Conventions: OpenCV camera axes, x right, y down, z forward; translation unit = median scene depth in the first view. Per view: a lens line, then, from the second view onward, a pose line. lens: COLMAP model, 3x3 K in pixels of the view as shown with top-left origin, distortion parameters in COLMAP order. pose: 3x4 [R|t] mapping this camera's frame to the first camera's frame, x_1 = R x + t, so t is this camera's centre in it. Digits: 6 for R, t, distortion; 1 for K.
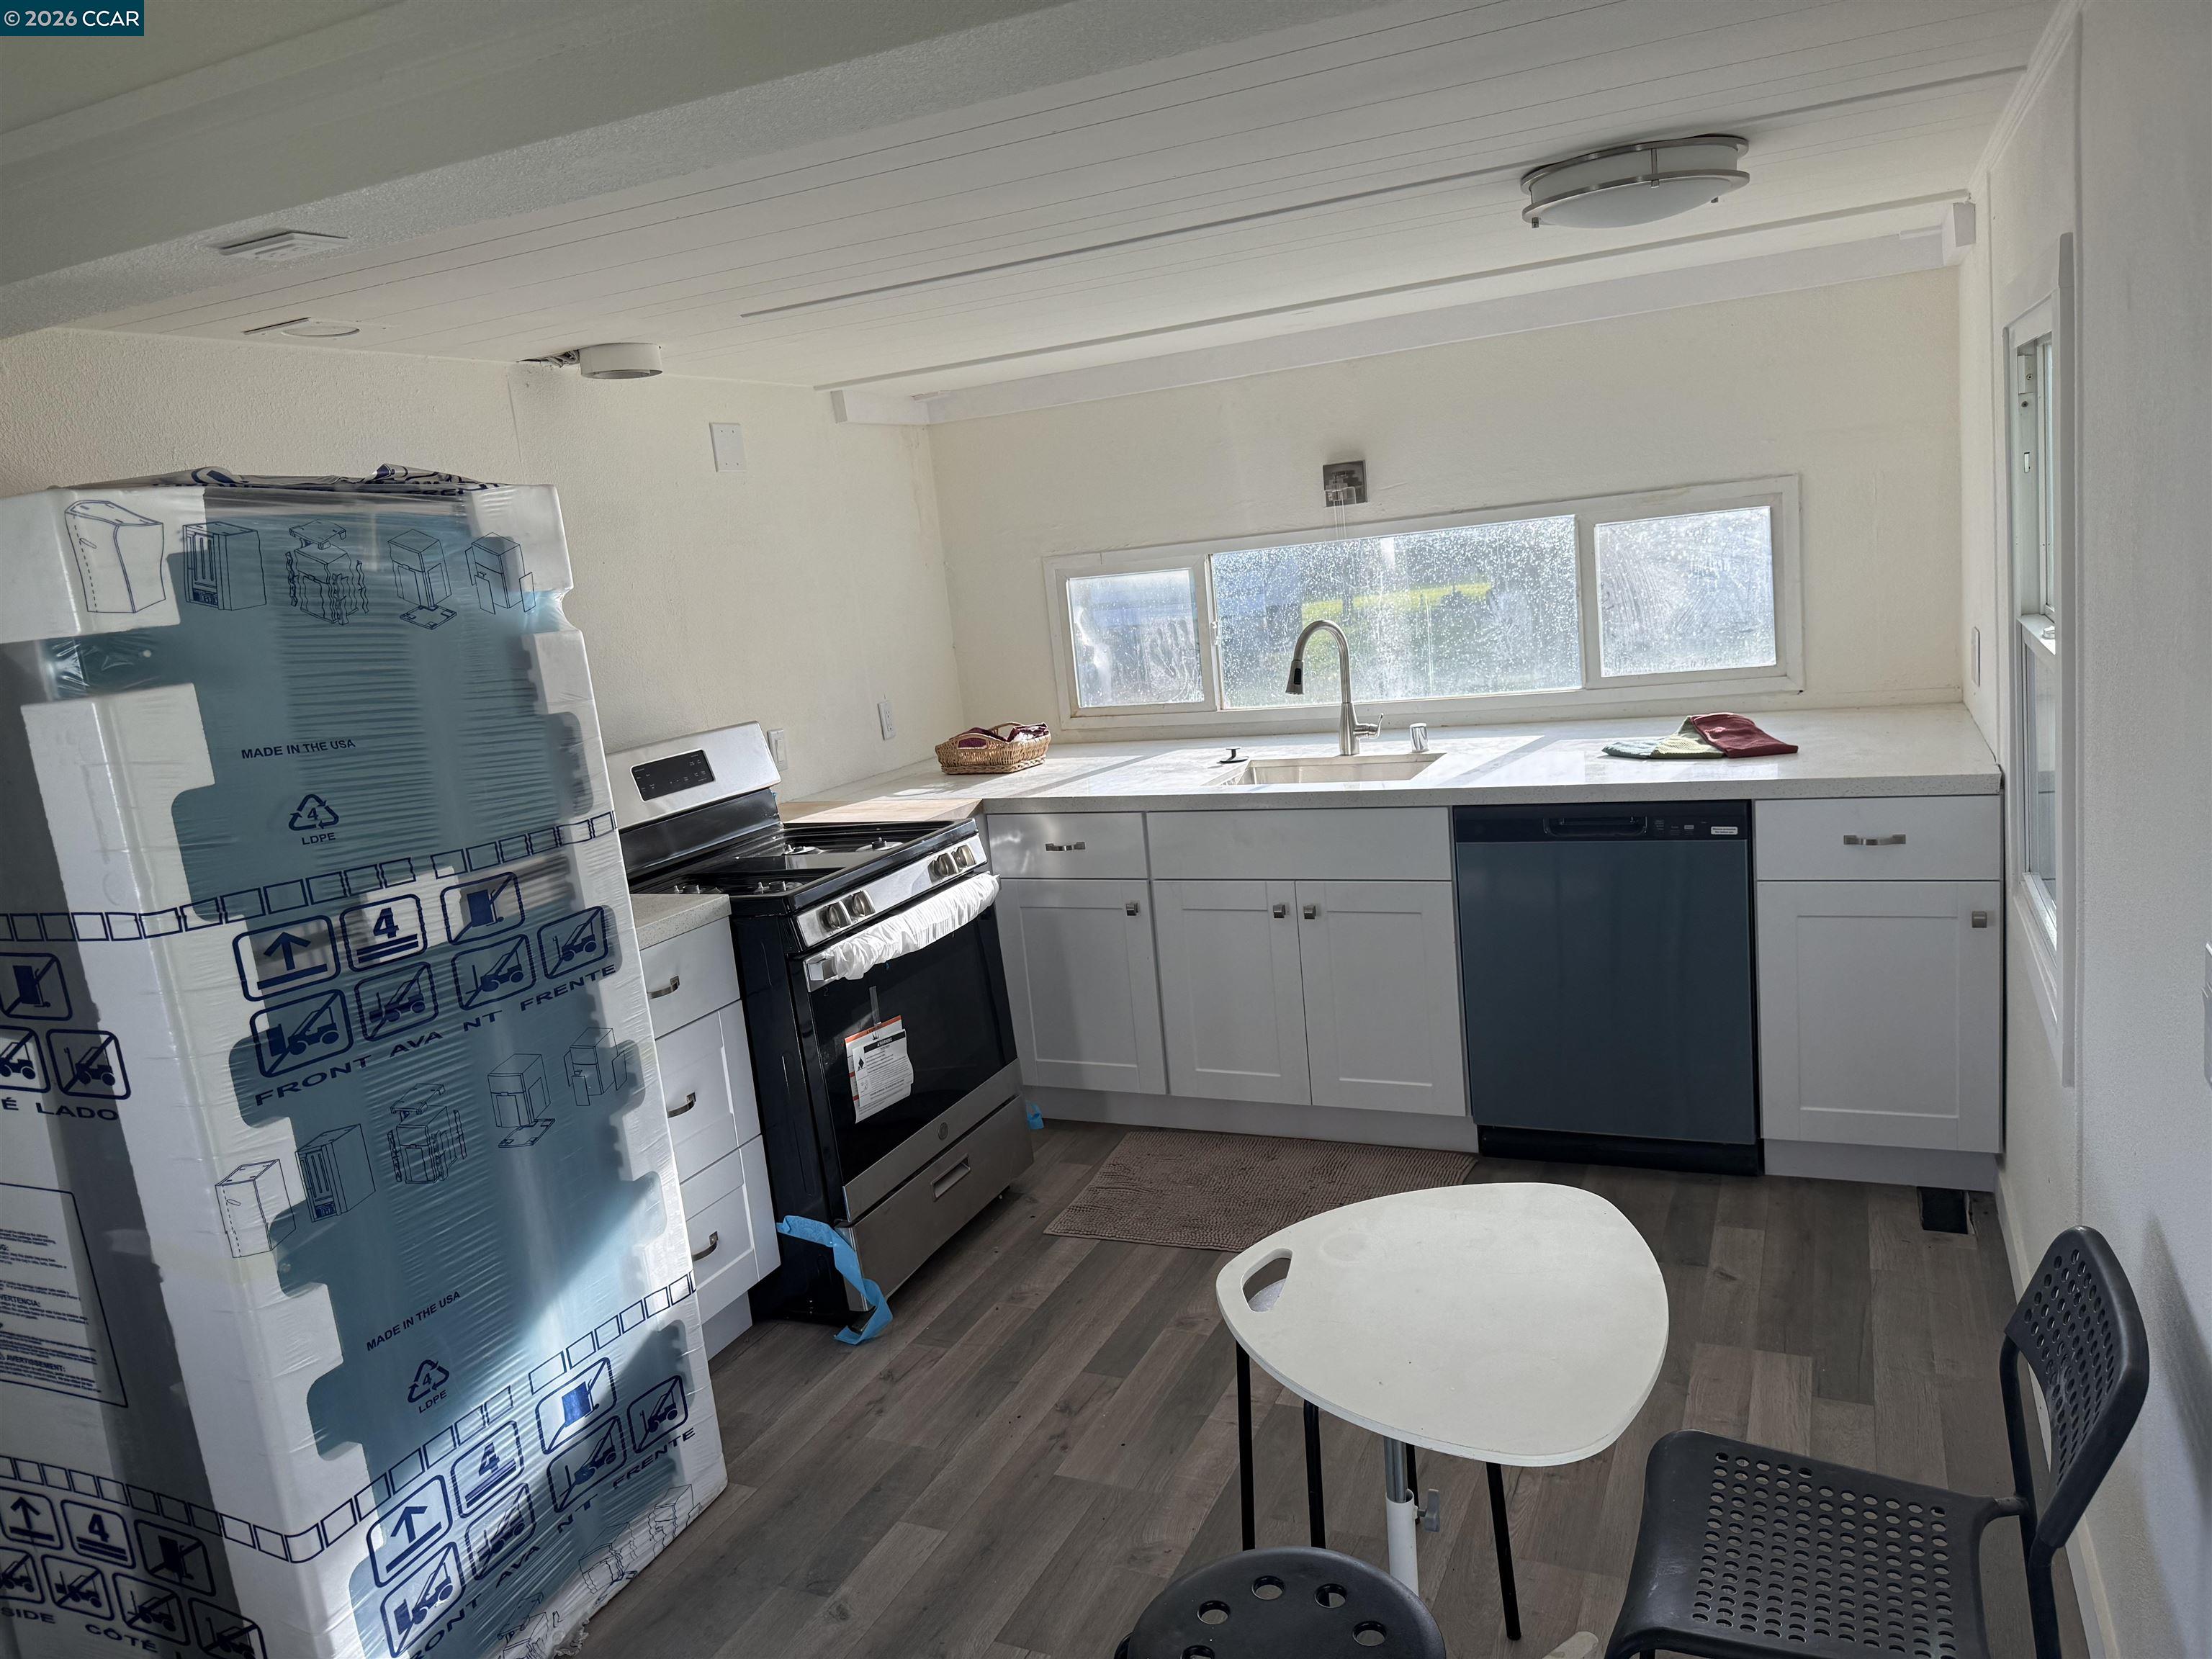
lens RADIAL K [[1544.8, 0, 1092.0], [0, 1544.8, 834.3], [0, 0, 1]] dist [0.061086, -0.084134]
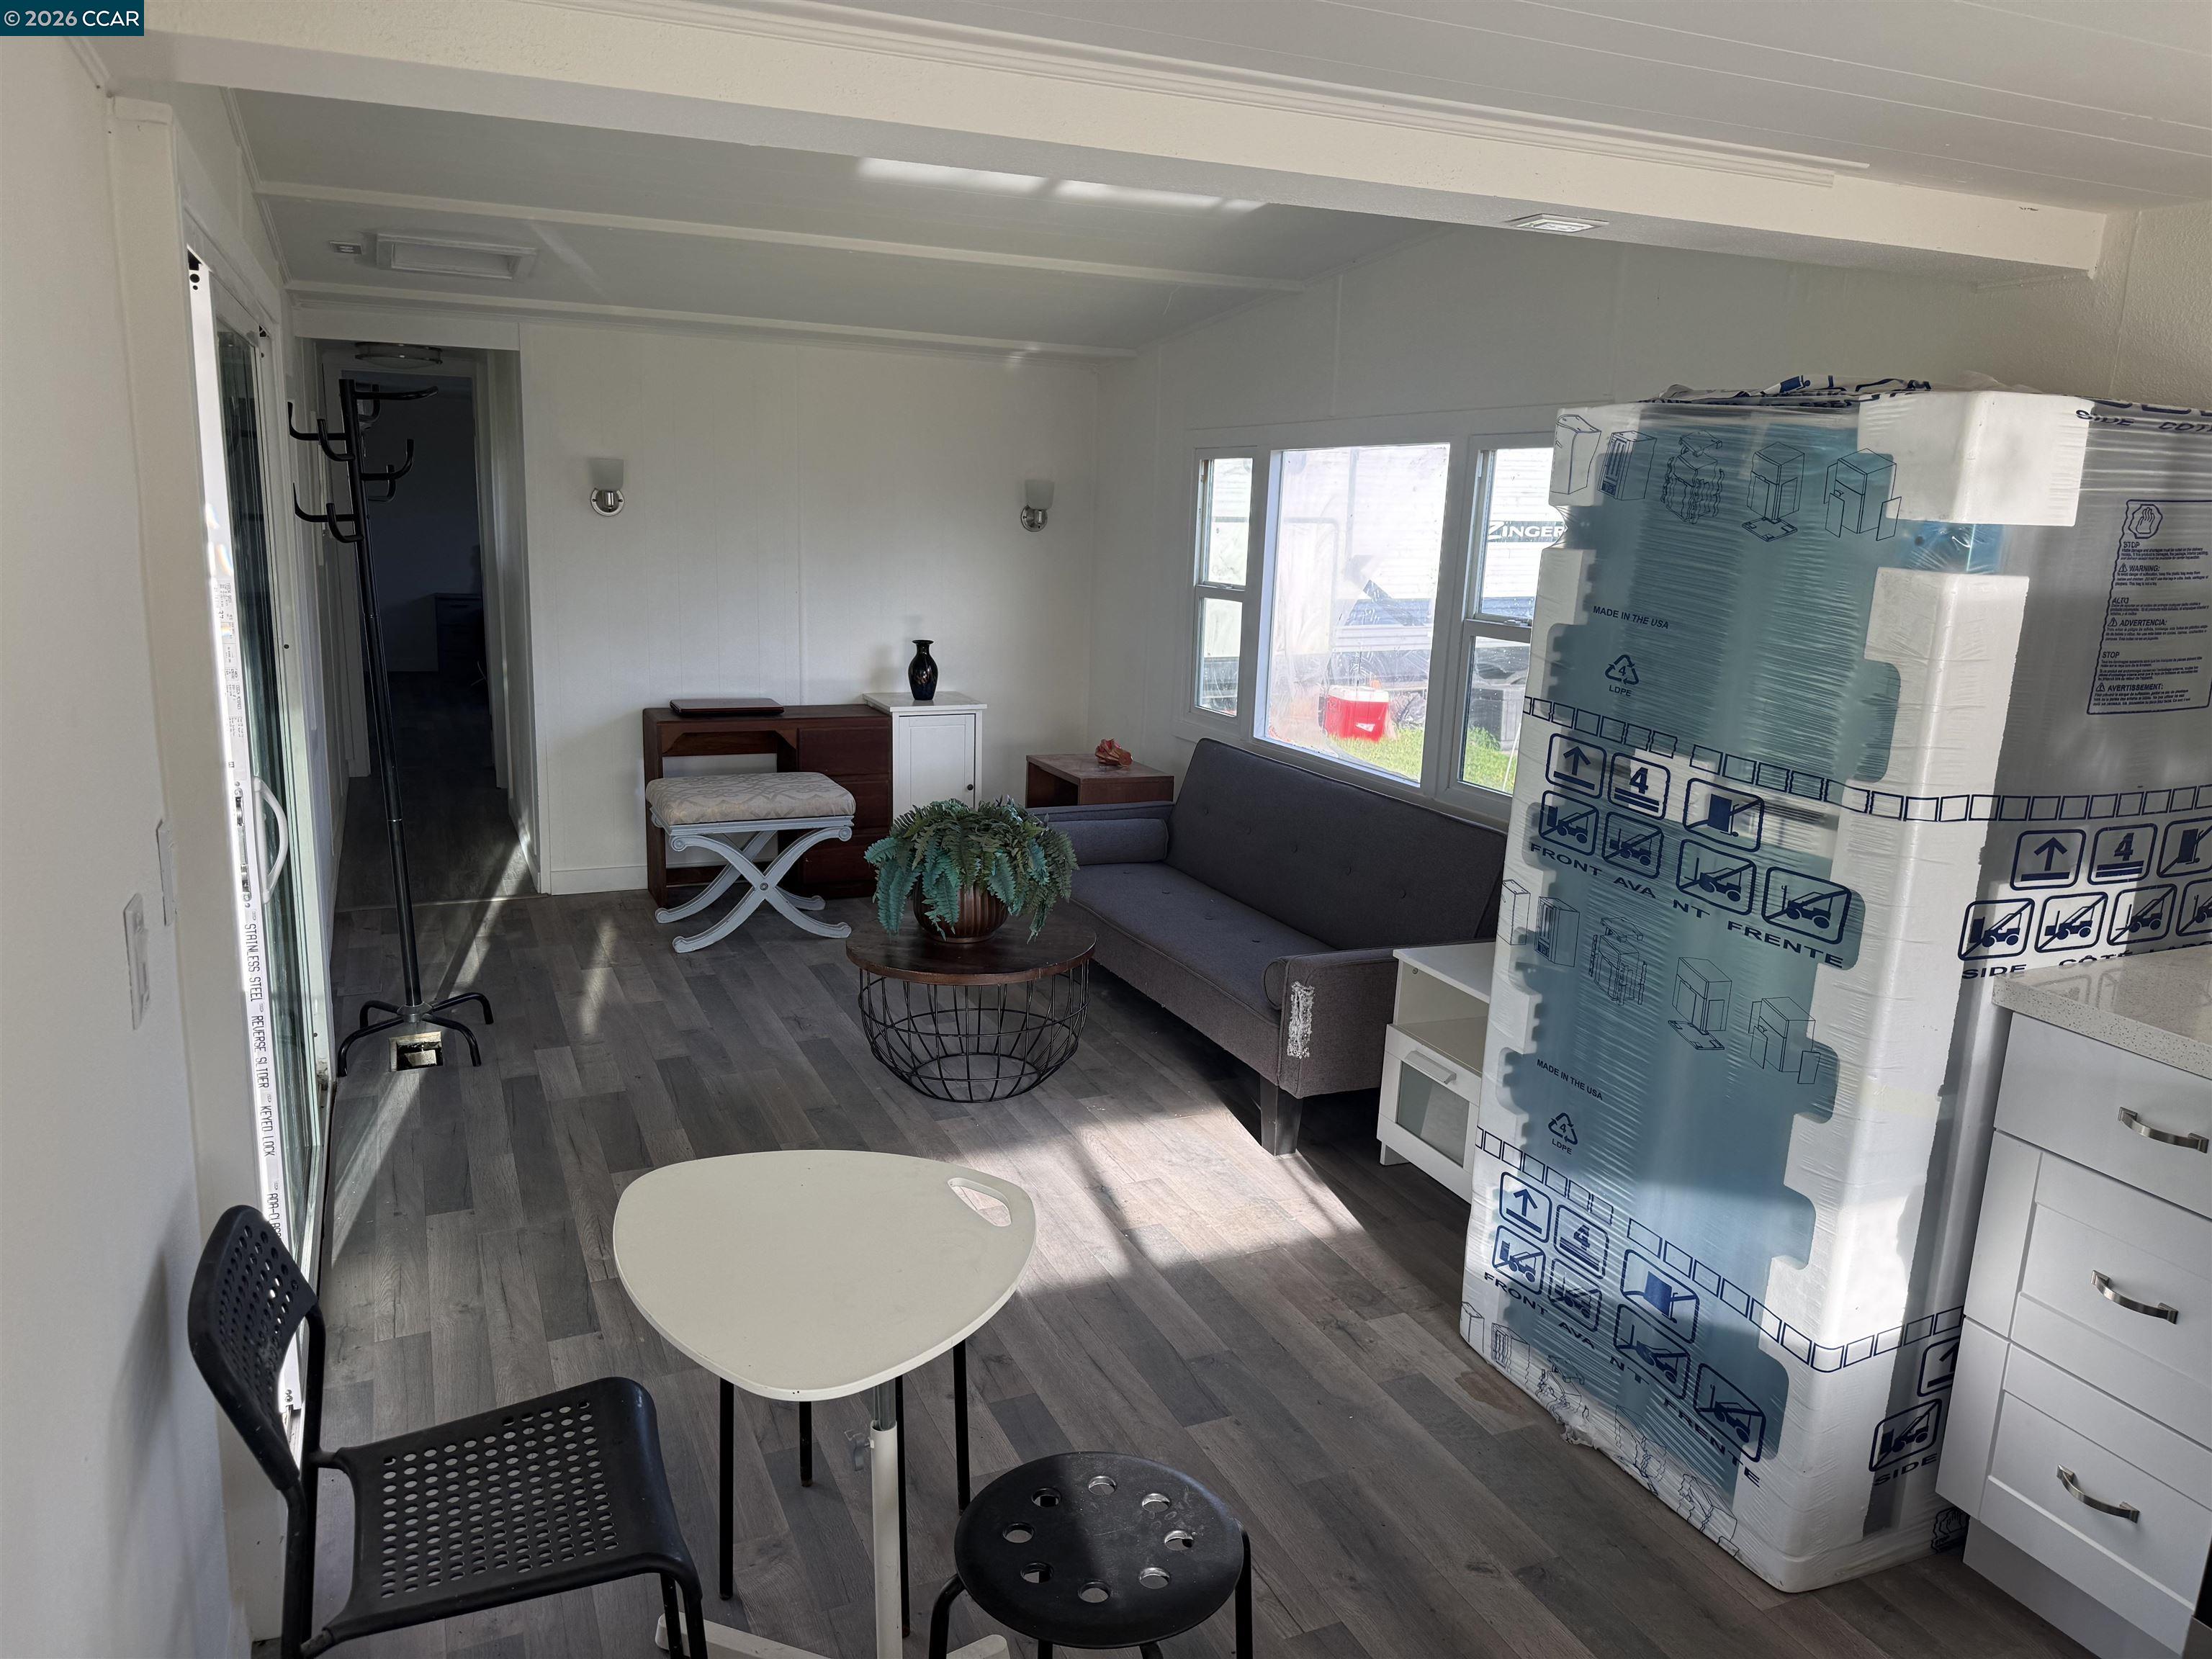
lens RADIAL K [[1544.8, 0, 1120.5], [0, 1544.8, 830.3], [0, 0, 1]] dist [0.061086, -0.084134]
pose [[-0.648322, 0.243035, -0.721534, 0.536500], [-0.107522, 0.908960, 0.402778, -0.275621], [0.753735, 0.338711, -0.563168, 1.119596]]
